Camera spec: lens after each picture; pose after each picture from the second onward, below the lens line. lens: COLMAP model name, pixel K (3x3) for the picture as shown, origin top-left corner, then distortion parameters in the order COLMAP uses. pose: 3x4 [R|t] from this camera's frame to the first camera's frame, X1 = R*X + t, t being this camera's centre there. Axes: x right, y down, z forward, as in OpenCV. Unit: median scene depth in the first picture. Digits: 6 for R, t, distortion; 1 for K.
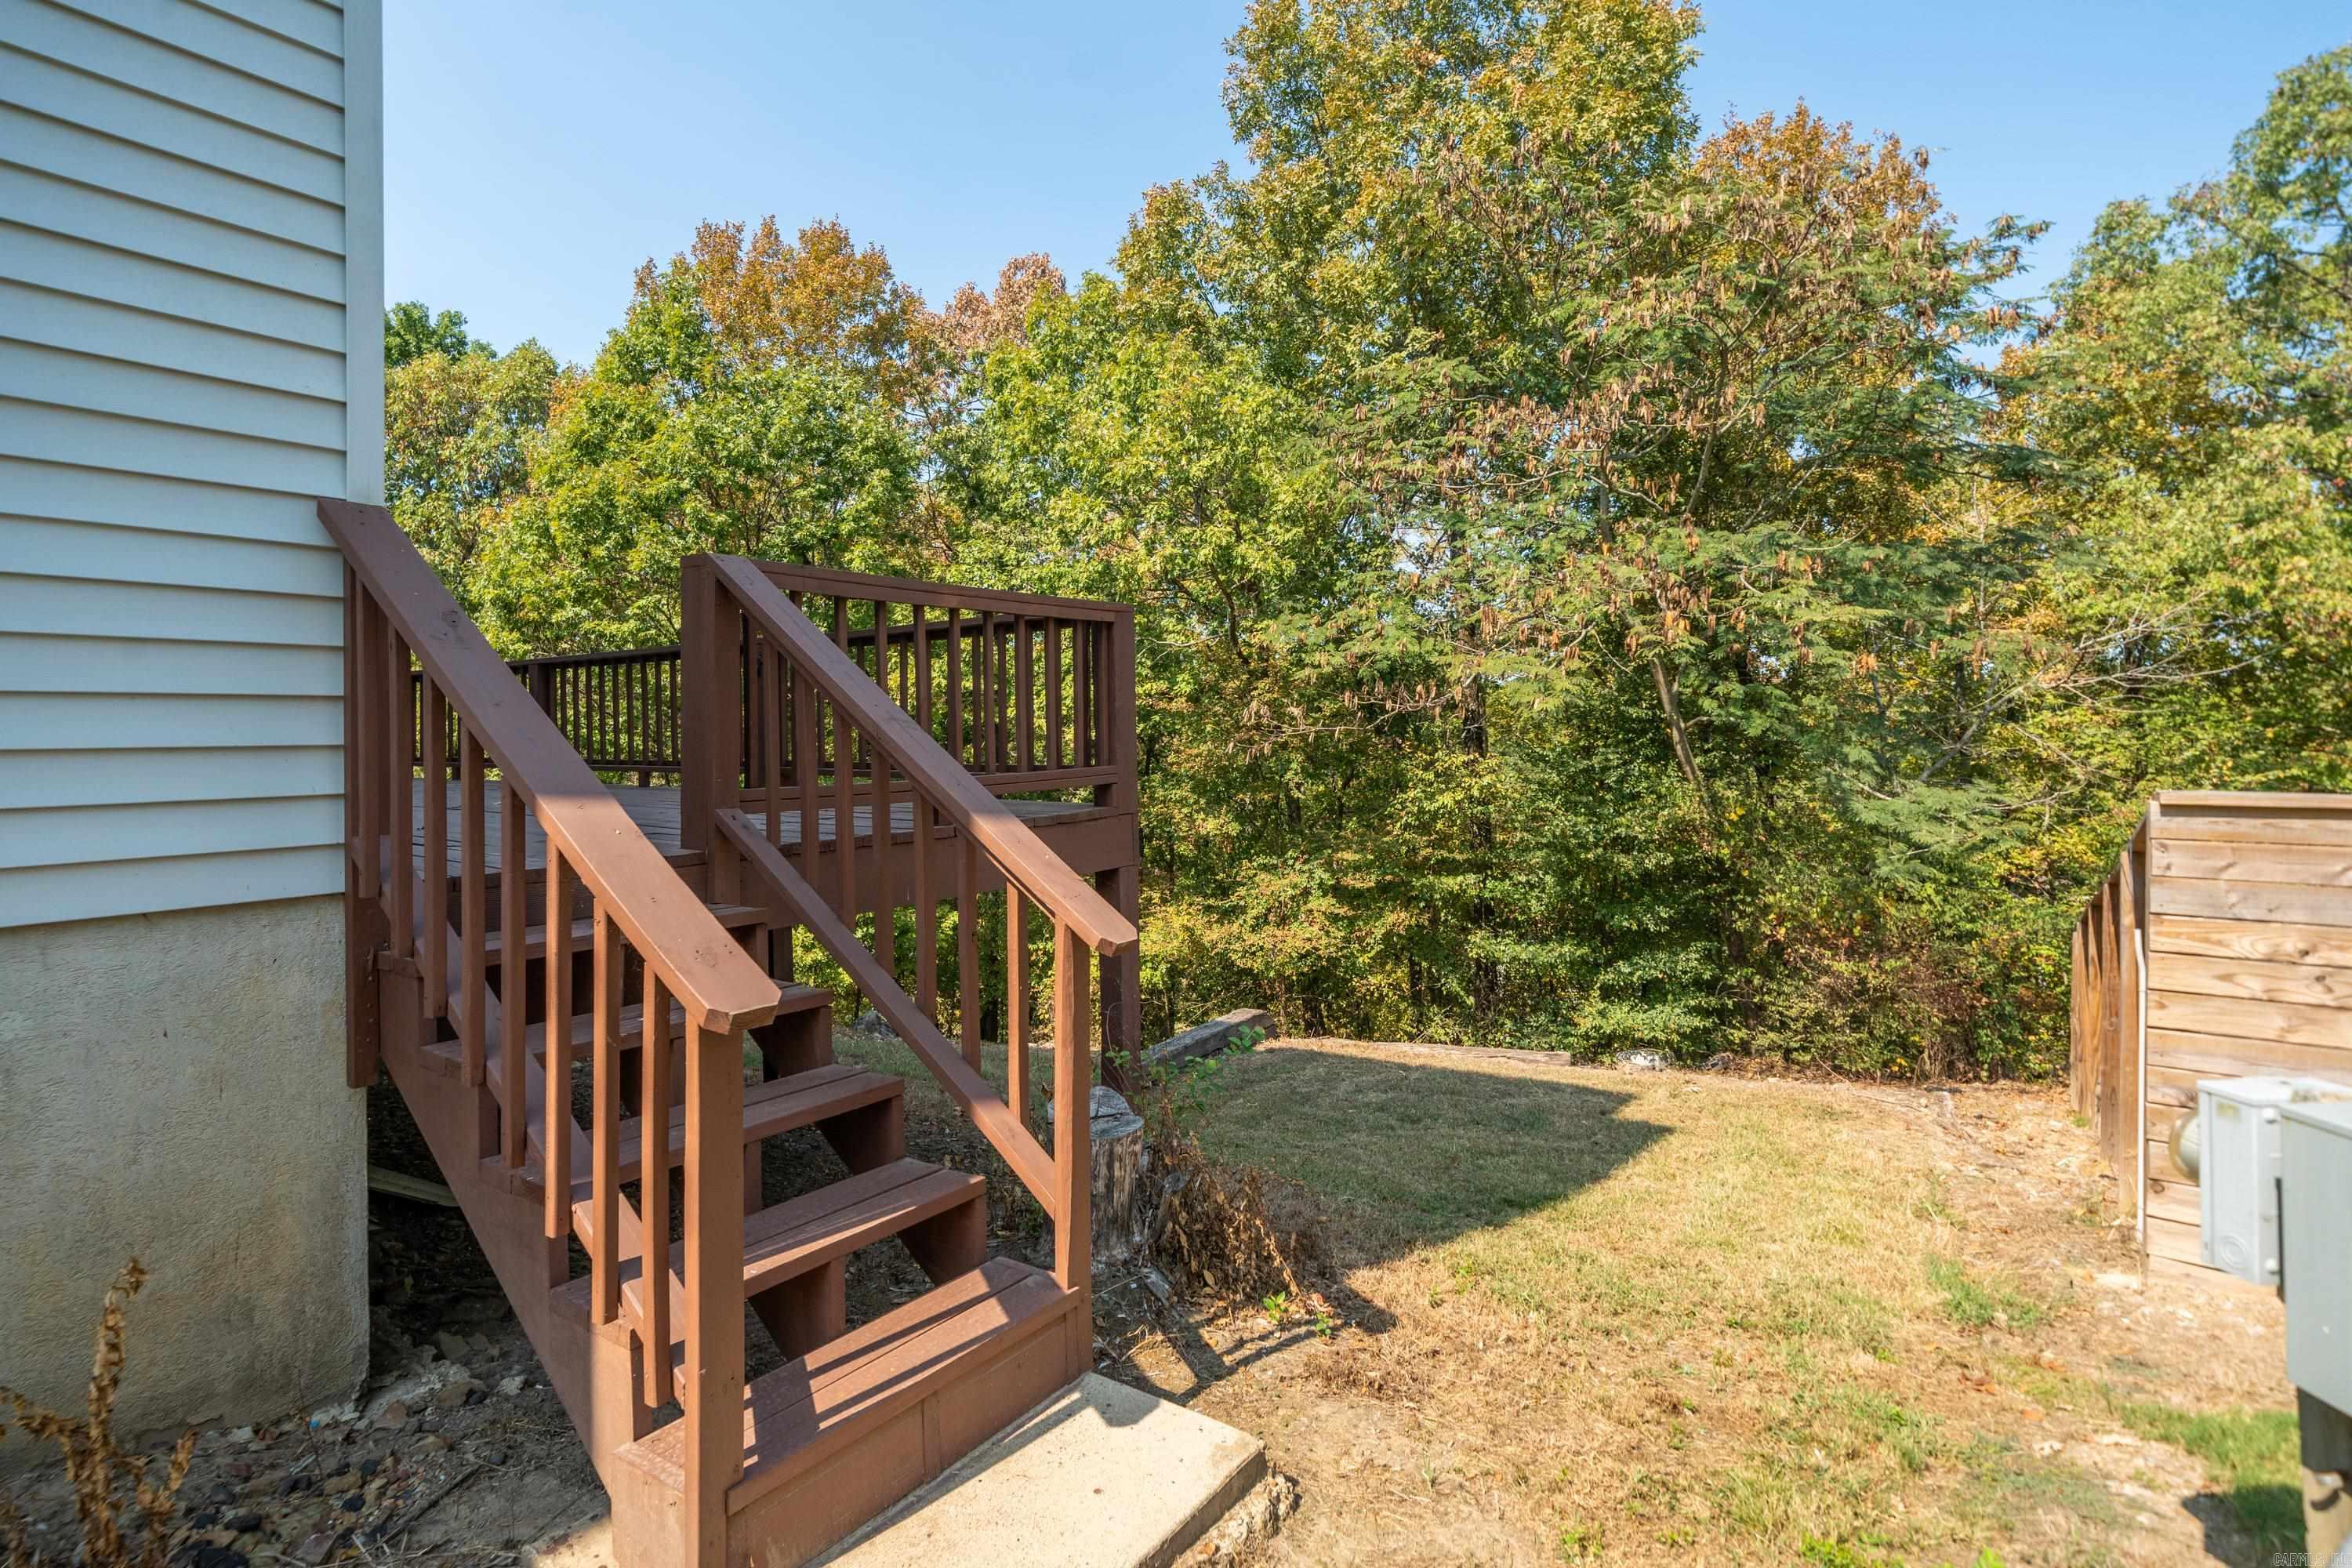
lens RADIAL K [[1121.1, 0, 1188.2], [0, 1121.1, 734.9], [0, 0, 1]] dist [0.006077, 0.000982]
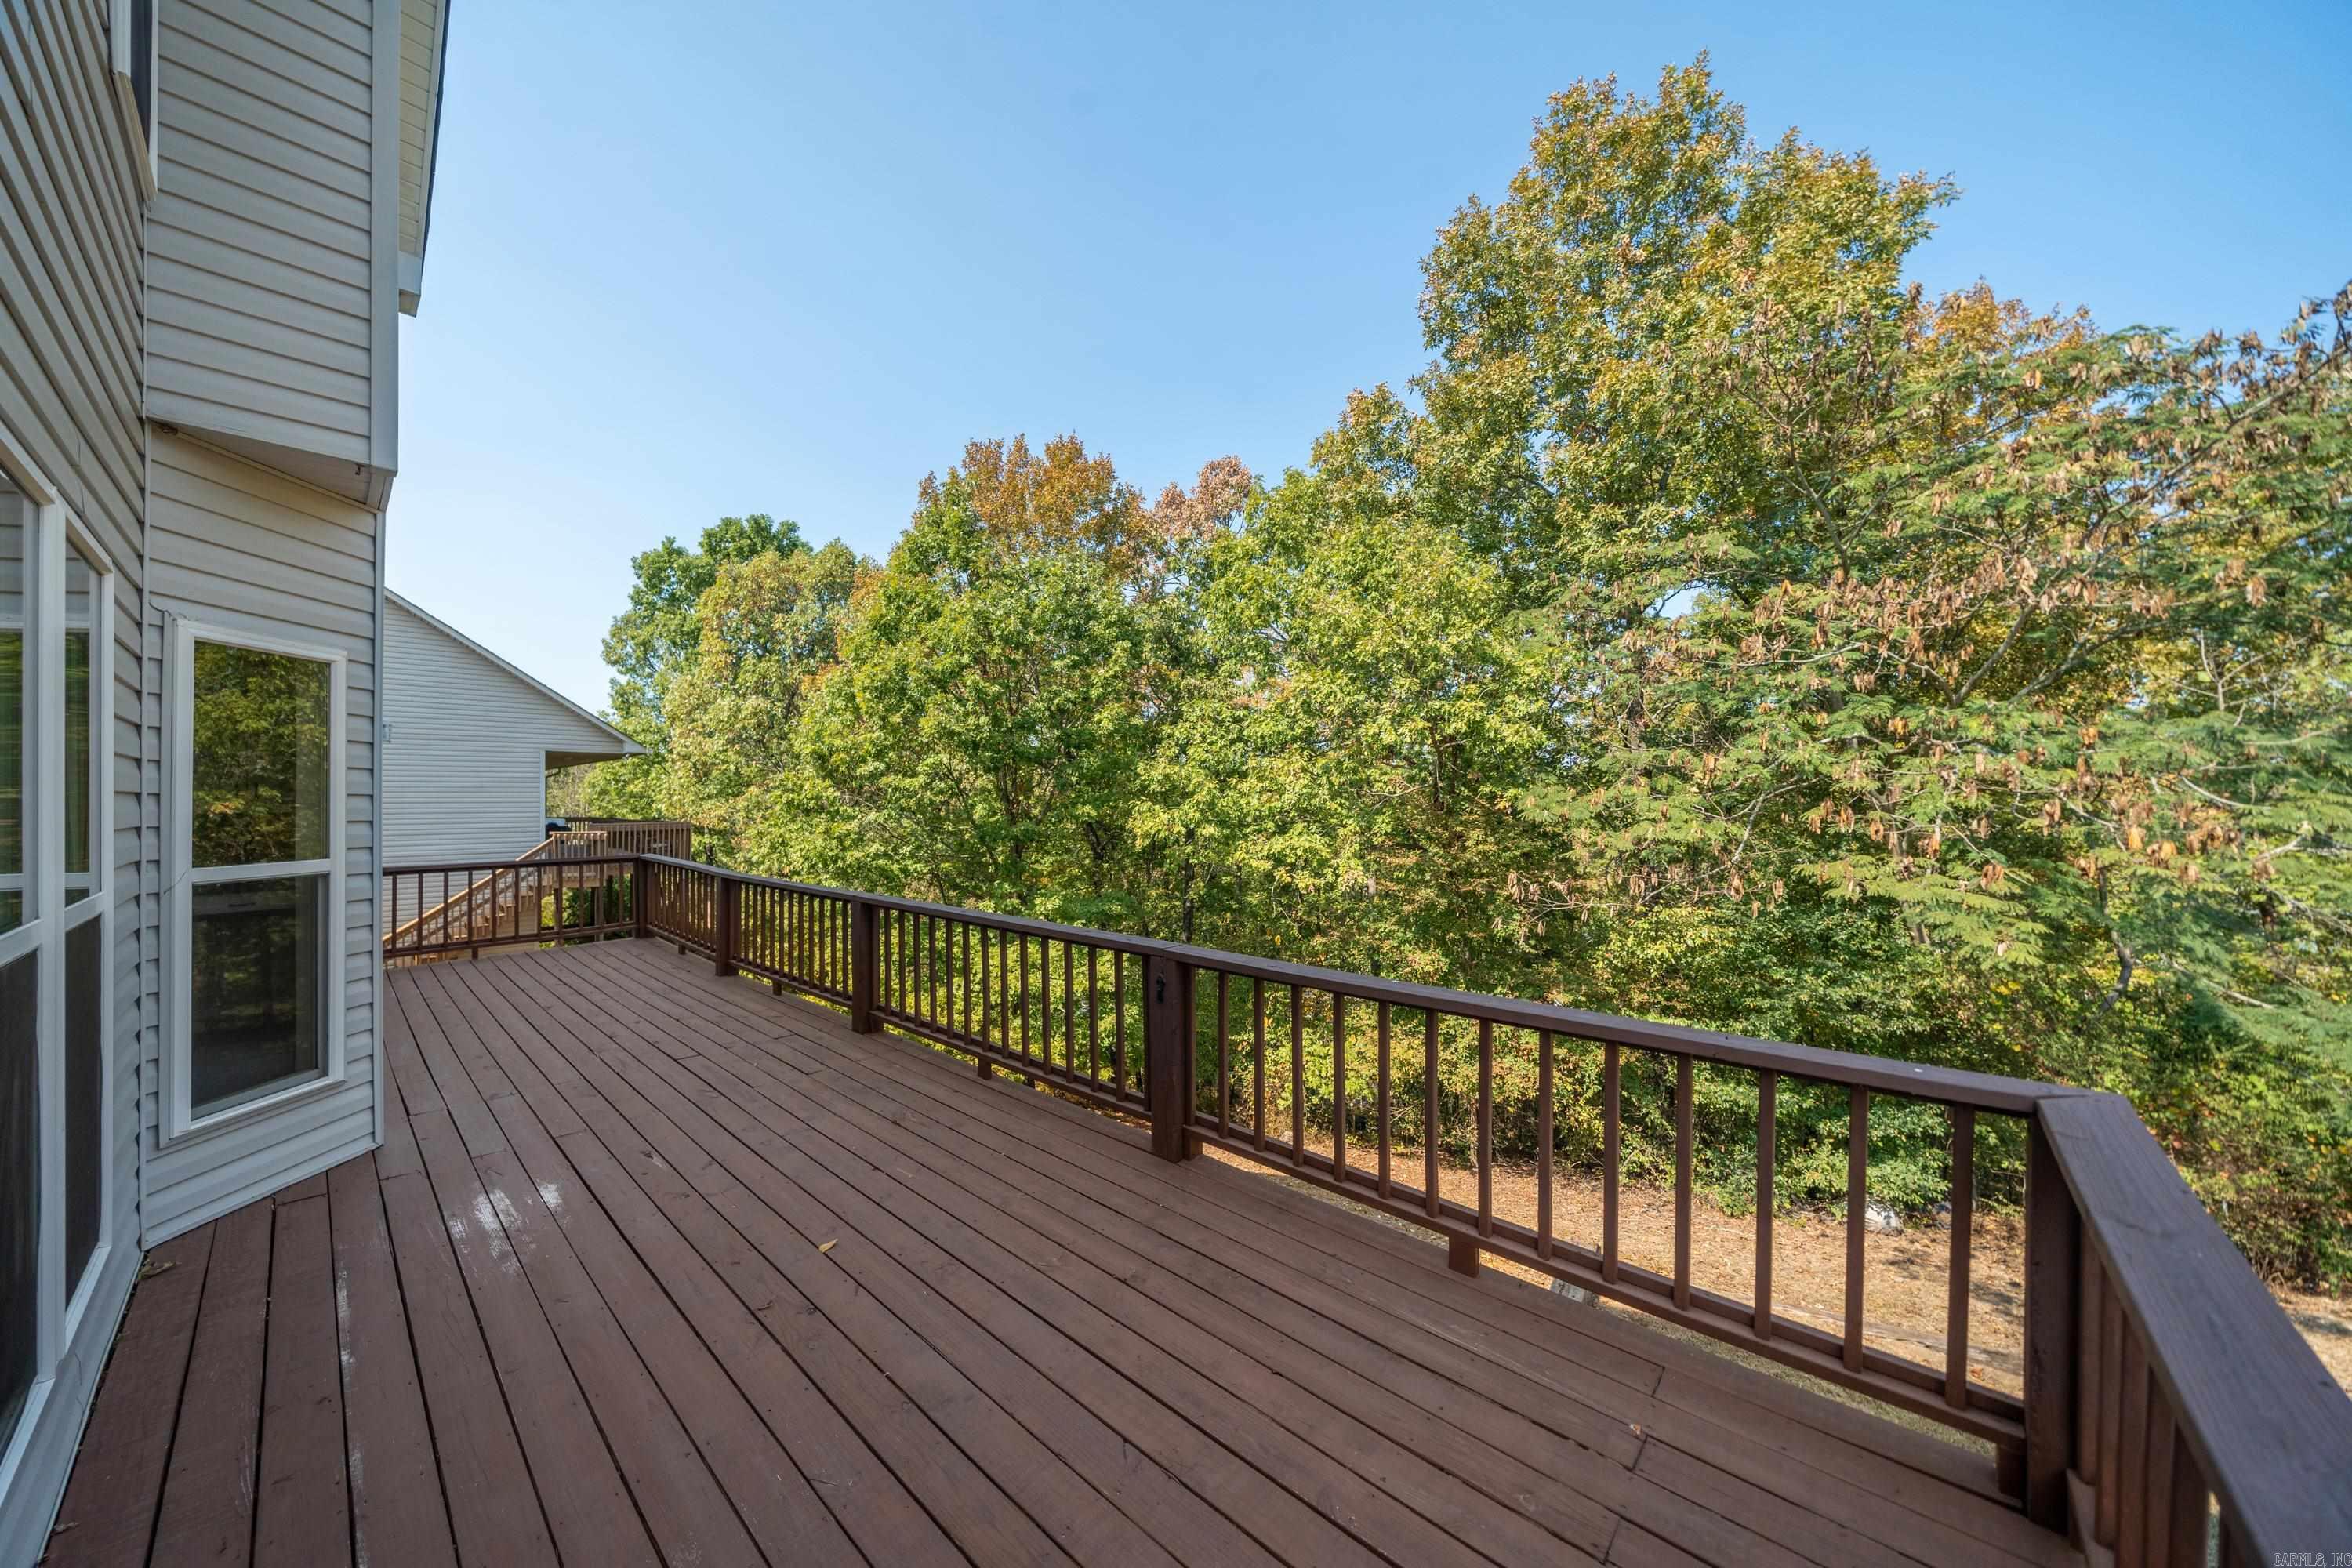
lens RADIAL K [[775.2, 0, 1189.6], [0, 775.2, 802.1], [0, 0, 1]] dist [-0.001395, -0.000067]
pose [[0.995357, 0.003696, -0.096183, -0.124438], [-0.003208, 0.999981, 0.005231, -0.072678], [0.096201, -0.004898, 0.995350, 0.196531]]
